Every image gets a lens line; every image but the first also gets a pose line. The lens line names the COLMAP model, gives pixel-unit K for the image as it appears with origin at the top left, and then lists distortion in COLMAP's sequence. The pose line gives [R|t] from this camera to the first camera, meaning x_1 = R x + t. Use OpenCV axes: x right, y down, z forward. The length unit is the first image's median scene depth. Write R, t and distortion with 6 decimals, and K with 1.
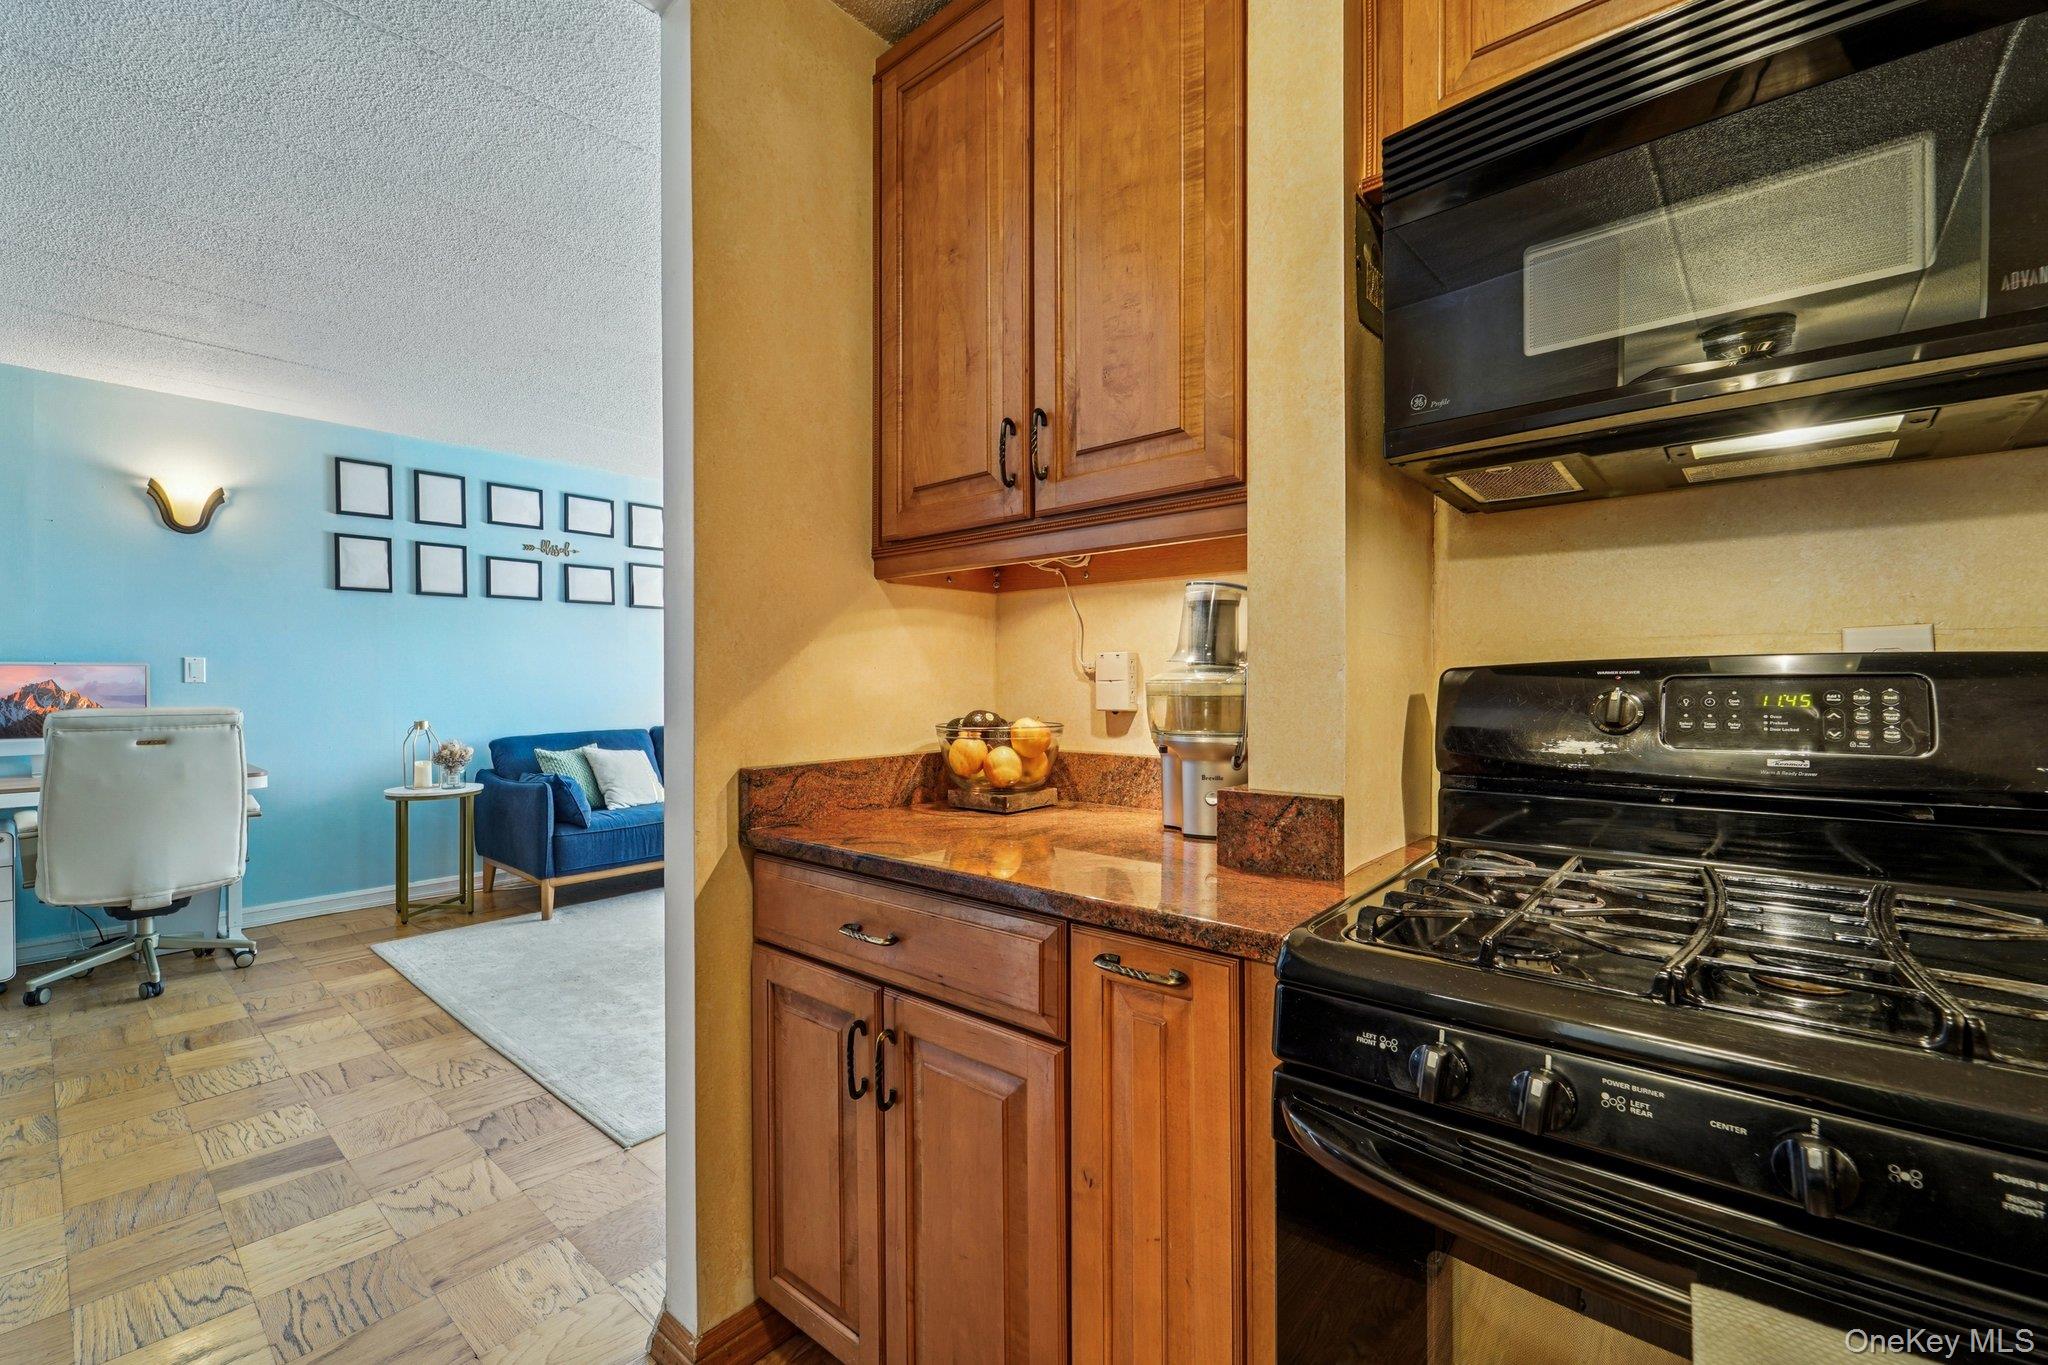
lens RADIAL K [[847.6, 0, 1023.8], [0, 847.6, 680.8], [0, 0, 1]] dist [0.007352, -0.004018]
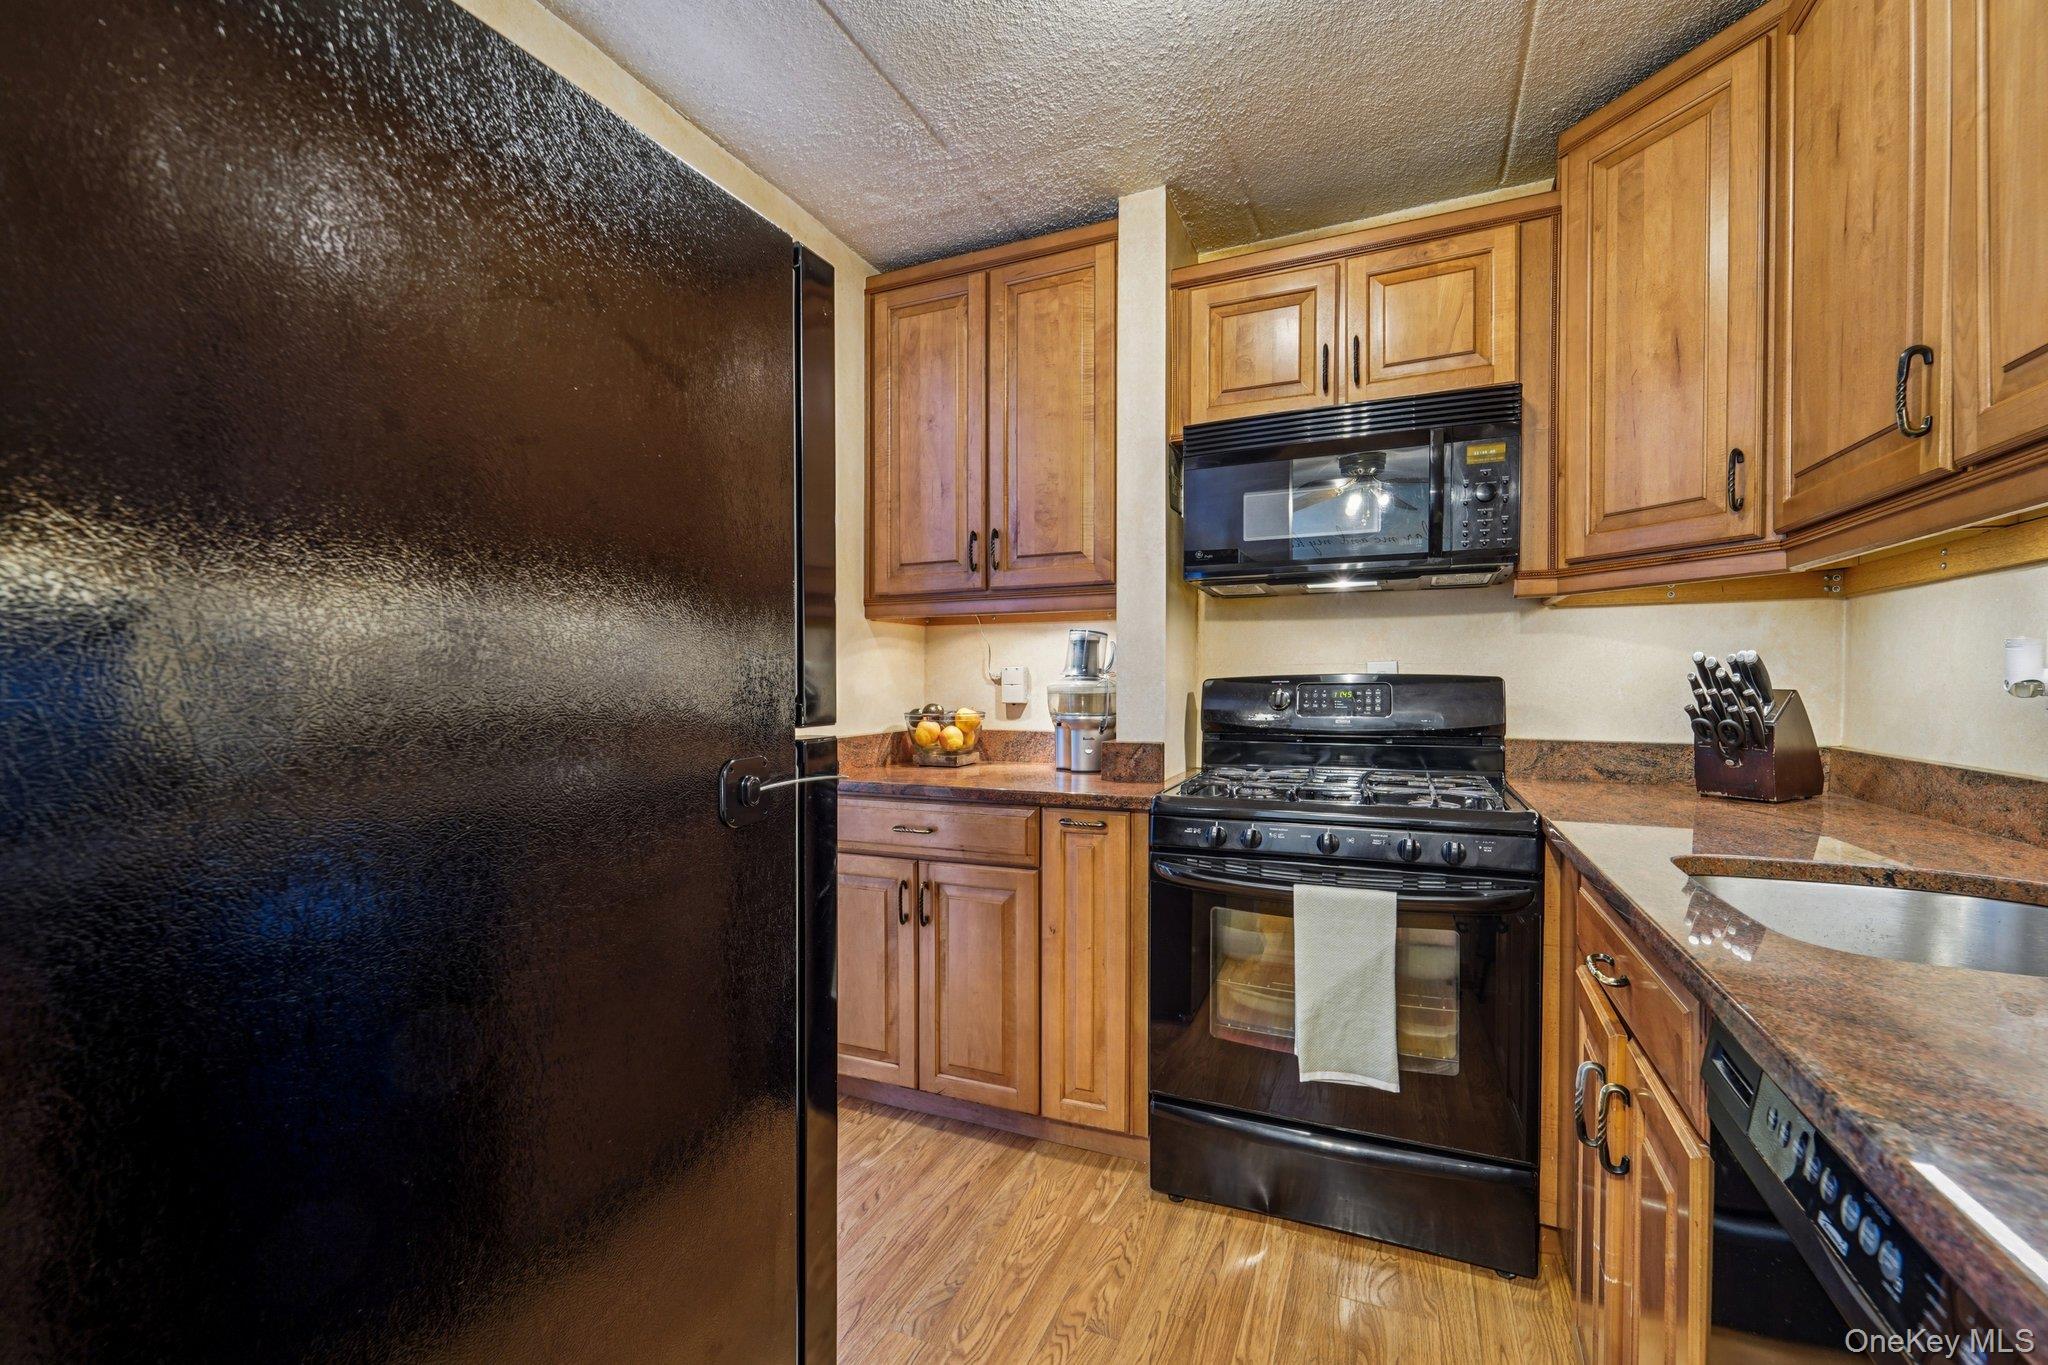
lens RADIAL K [[847.6, 0, 1018.0], [0, 847.6, 696.3], [0, 0, 1]] dist [0.007352, -0.004018]
pose [[0.959139, -0.005769, 0.282877, -0.437792], [-0.000261, 0.999774, 0.021274, -0.015334], [-0.282936, -0.020479, 0.958920, -0.699407]]
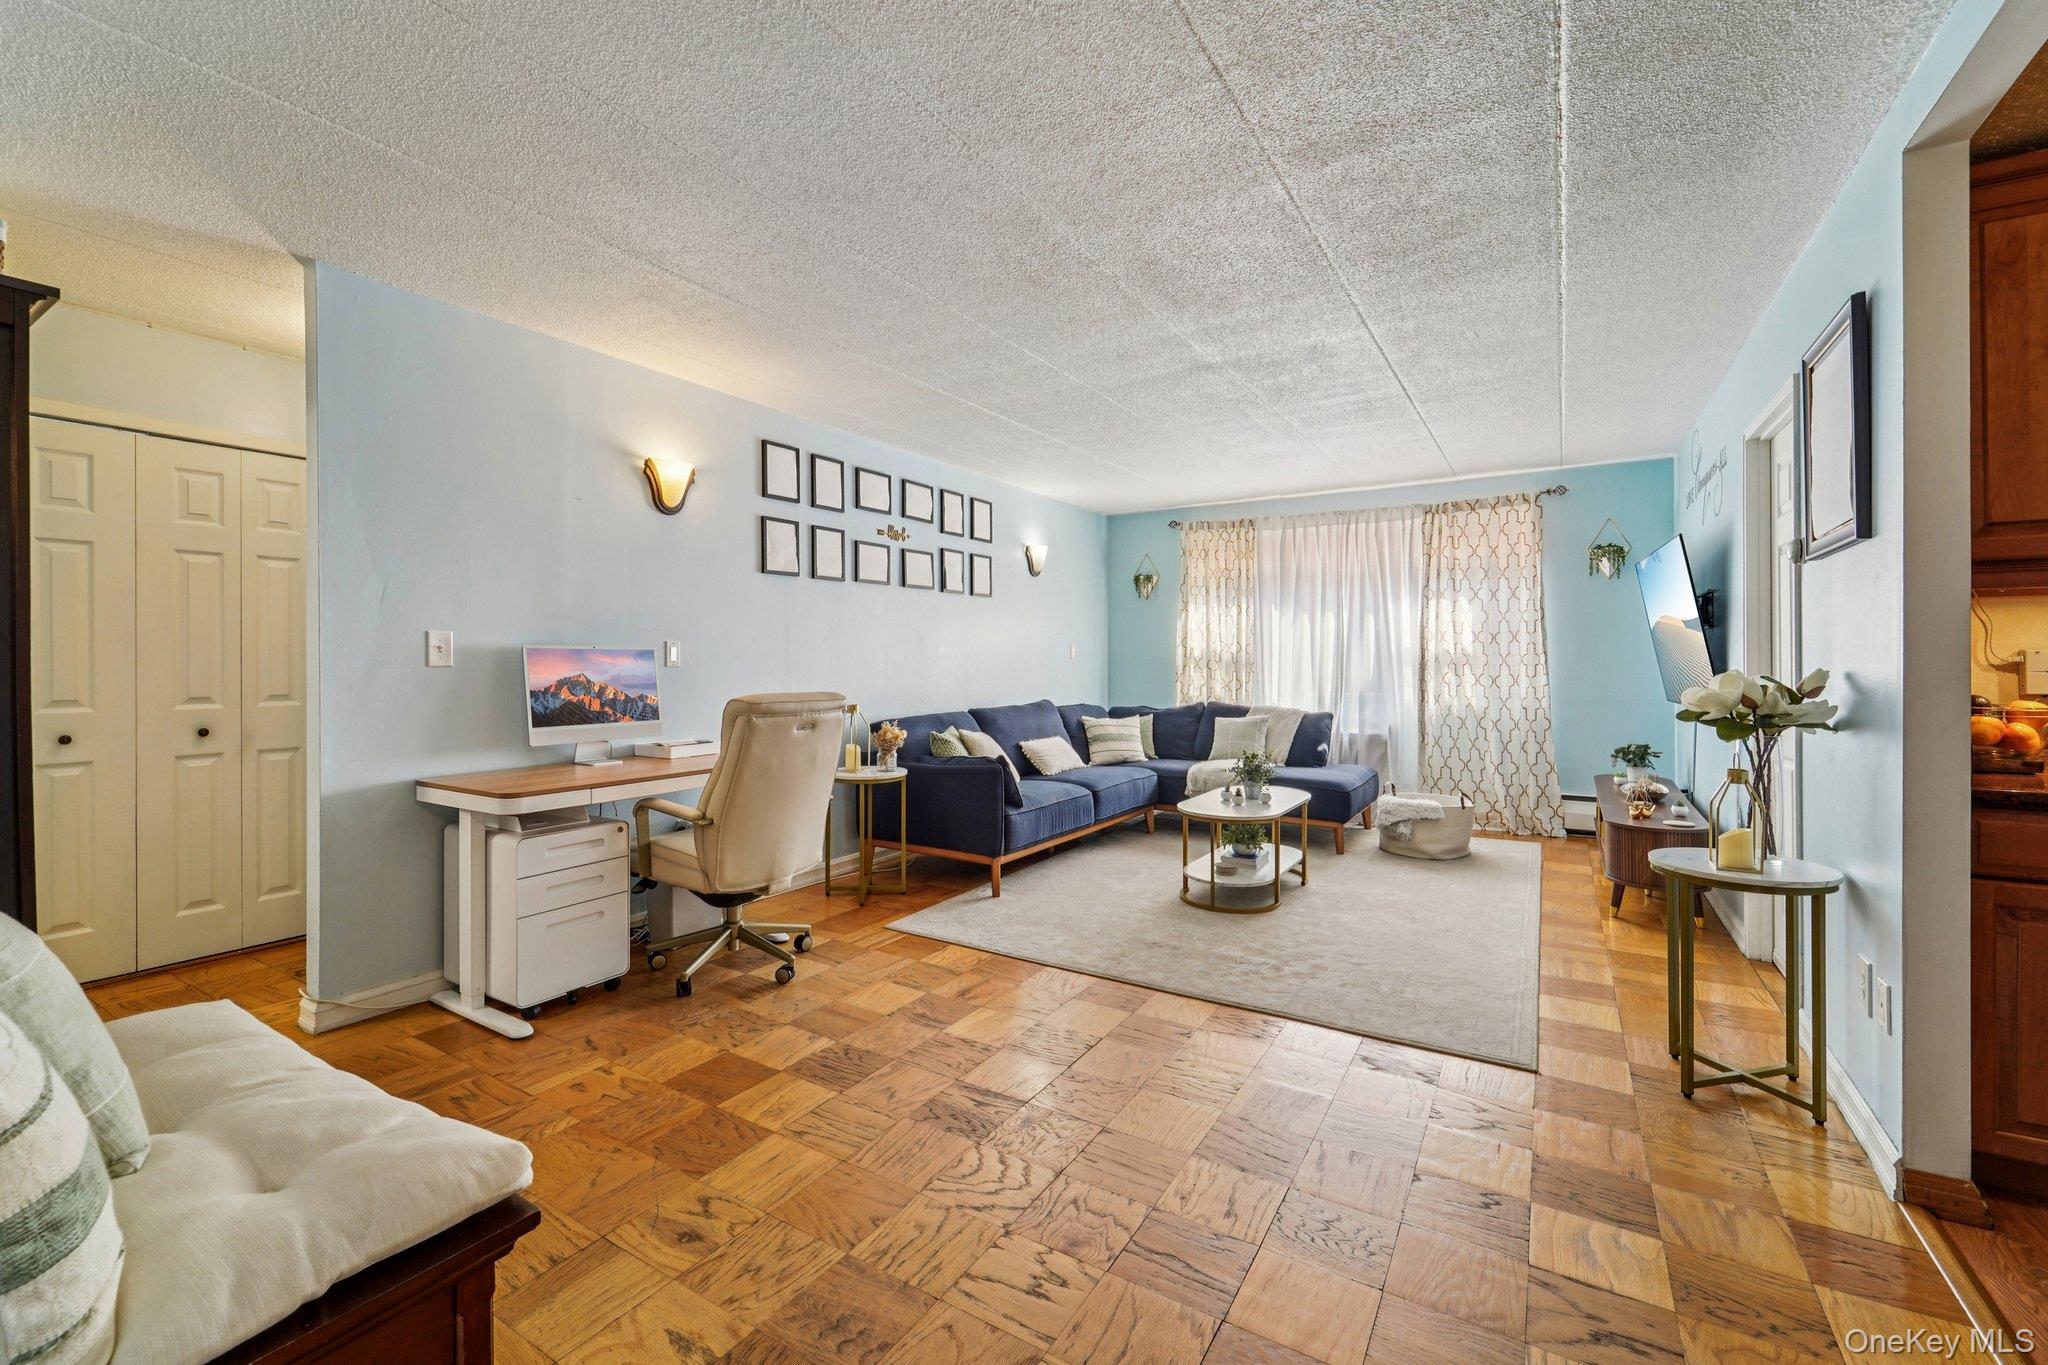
lens RADIAL K [[847.6, 0, 1016.9], [0, 847.6, 667.7], [0, 0, 1]] dist [0.007352, -0.004018]
pose [[0.989140, 0.000927, 0.146970, -2.116513], [-0.002070, 0.999969, 0.007623, -0.016393], [-0.146959, -0.007844, 0.989112, -0.069300]]
